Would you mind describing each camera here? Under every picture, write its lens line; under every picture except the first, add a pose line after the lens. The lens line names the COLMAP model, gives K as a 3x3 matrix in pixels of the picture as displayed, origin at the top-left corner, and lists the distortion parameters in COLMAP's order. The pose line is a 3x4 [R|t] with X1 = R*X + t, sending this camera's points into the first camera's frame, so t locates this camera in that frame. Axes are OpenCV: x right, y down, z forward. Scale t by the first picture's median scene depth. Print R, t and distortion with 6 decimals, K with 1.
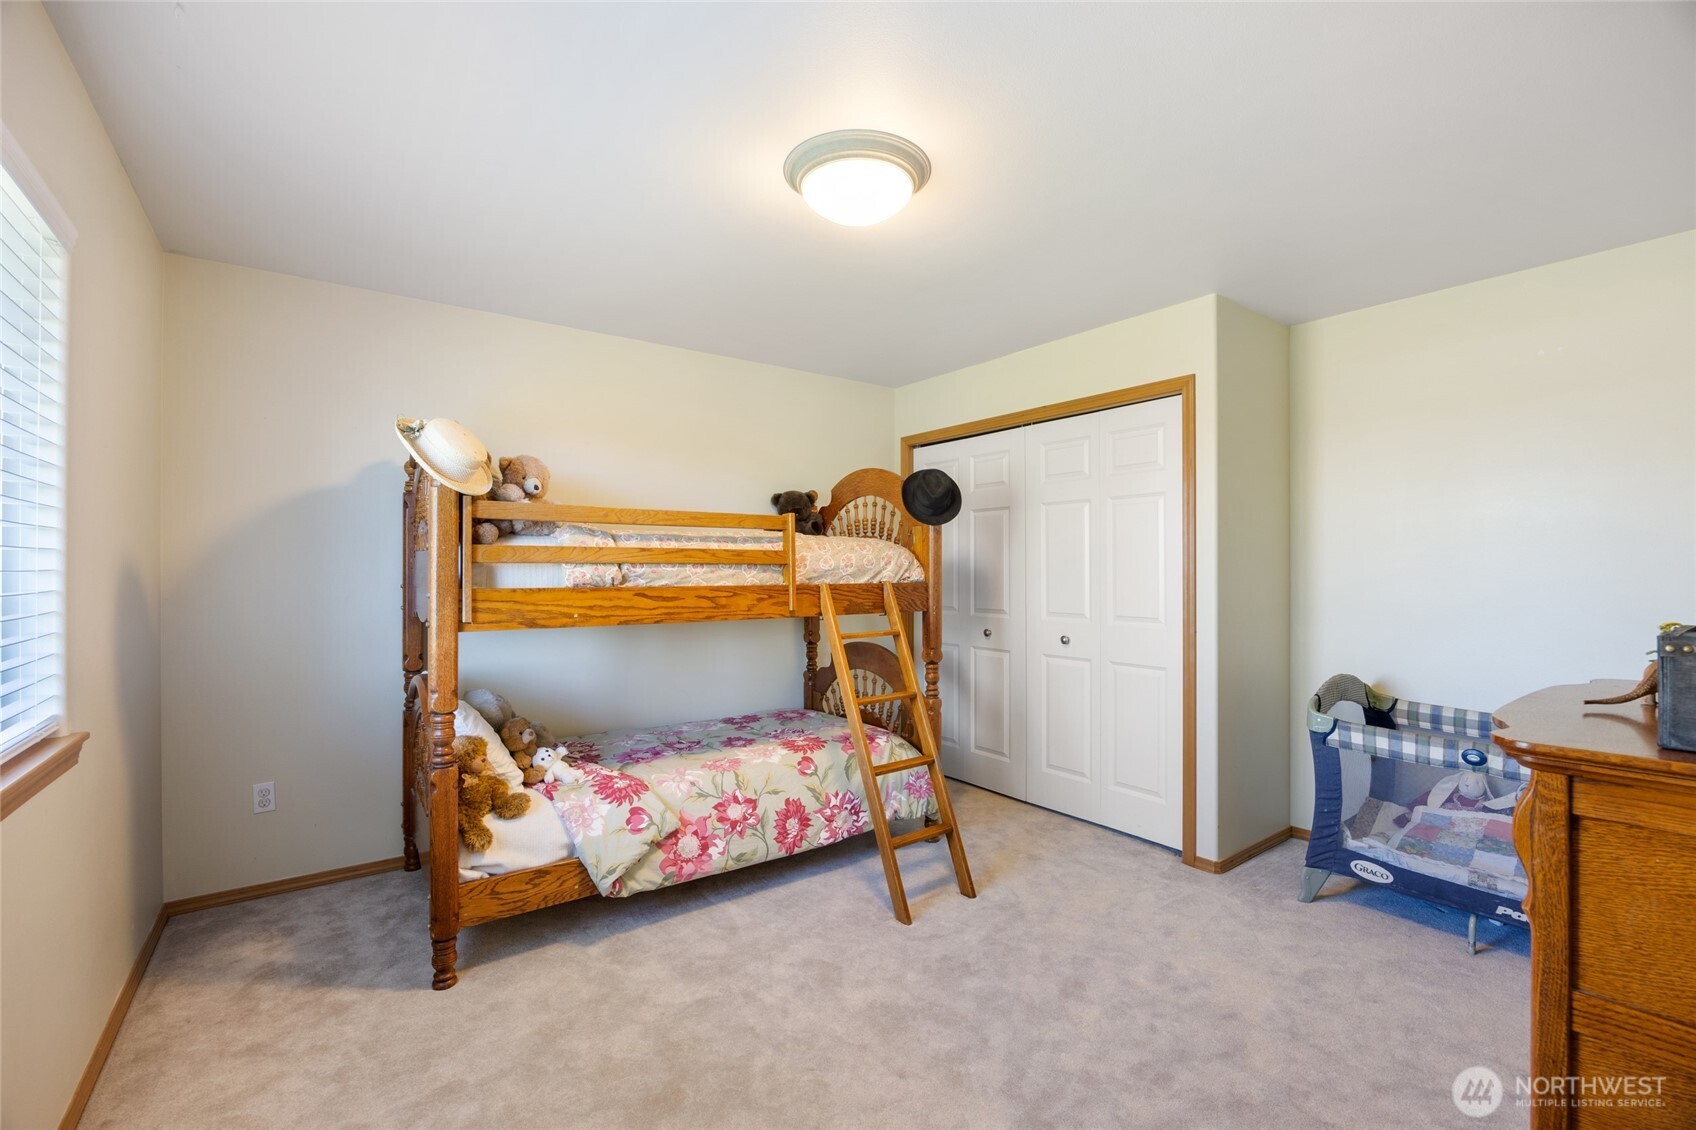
lens RADIAL K [[731.1, 0, 856.1], [0, 731.1, 565.4], [0, 0, 1]] dist [-0.014635, 0.000494]
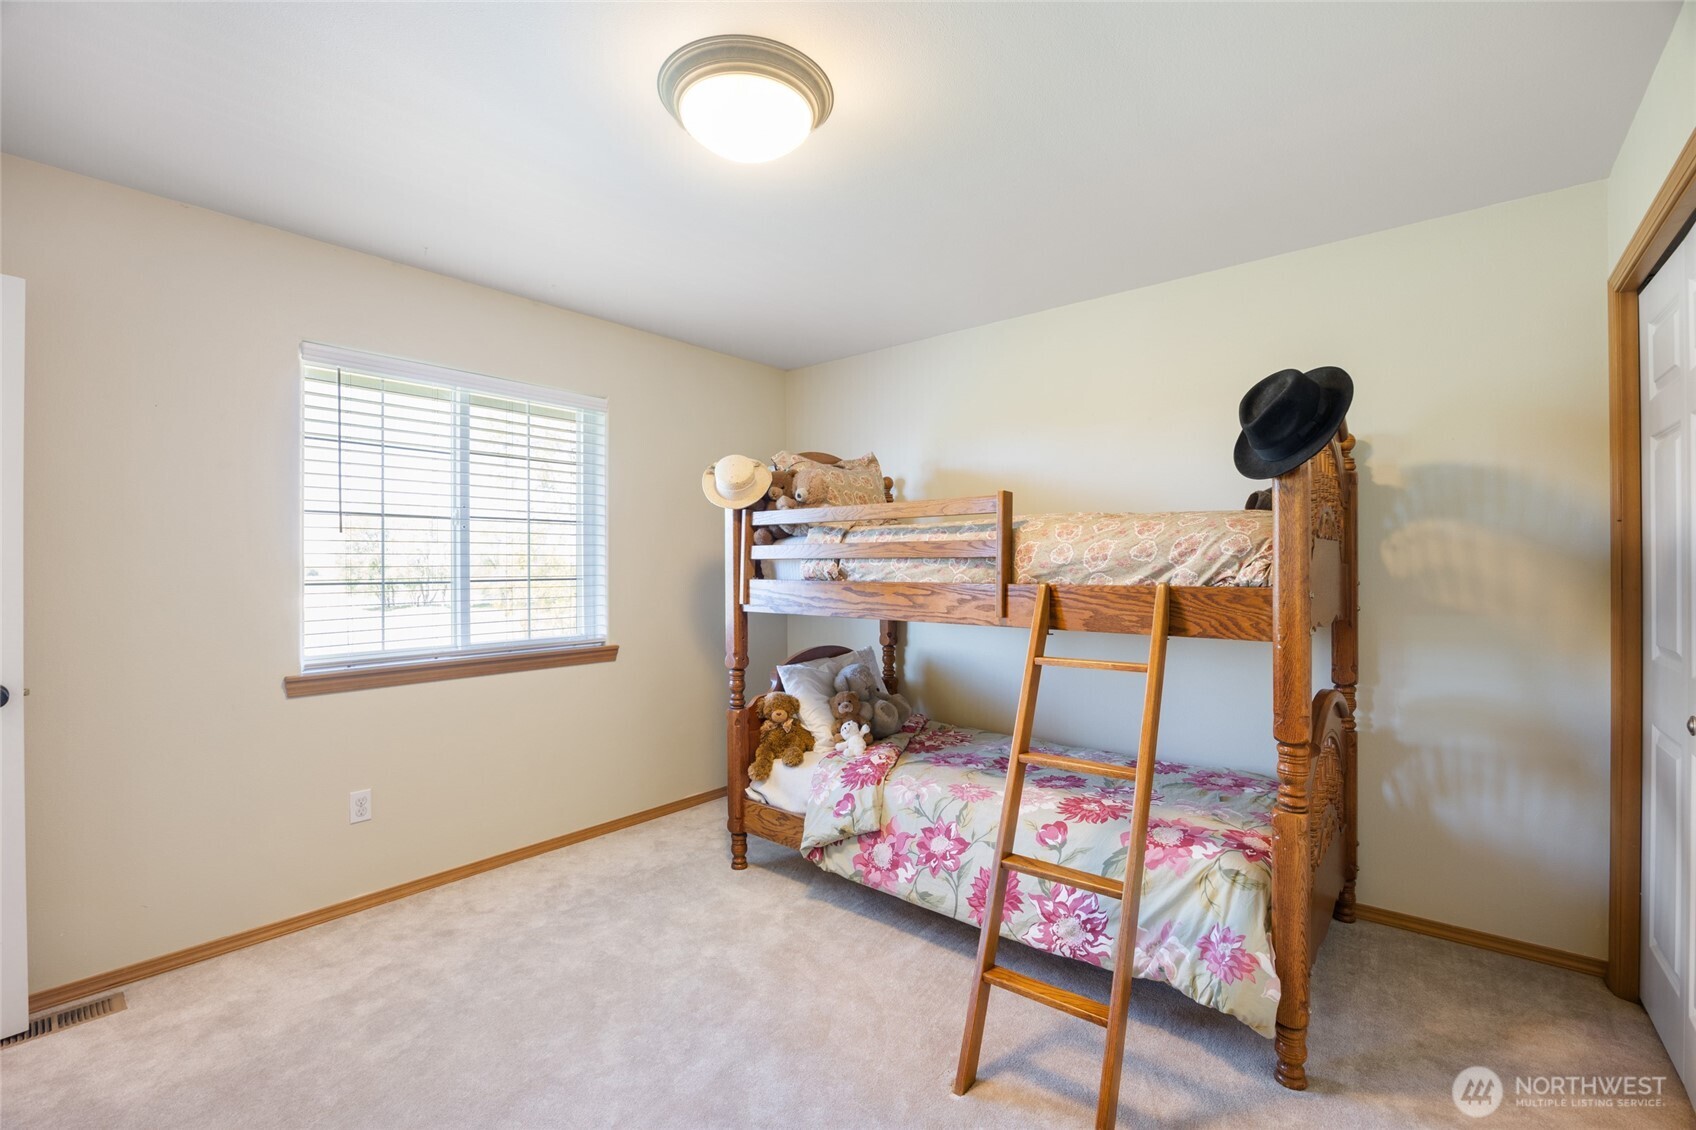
lens RADIAL K [[731.1, 0, 851.4], [0, 731.1, 566.5], [0, 0, 1]] dist [-0.014635, 0.000494]
pose [[0.231280, -0.001552, -0.972886, 0.666085], [0.005153, 0.999987, -0.000371, 0.008159], [0.972874, -0.004927, 0.231285, 0.716725]]
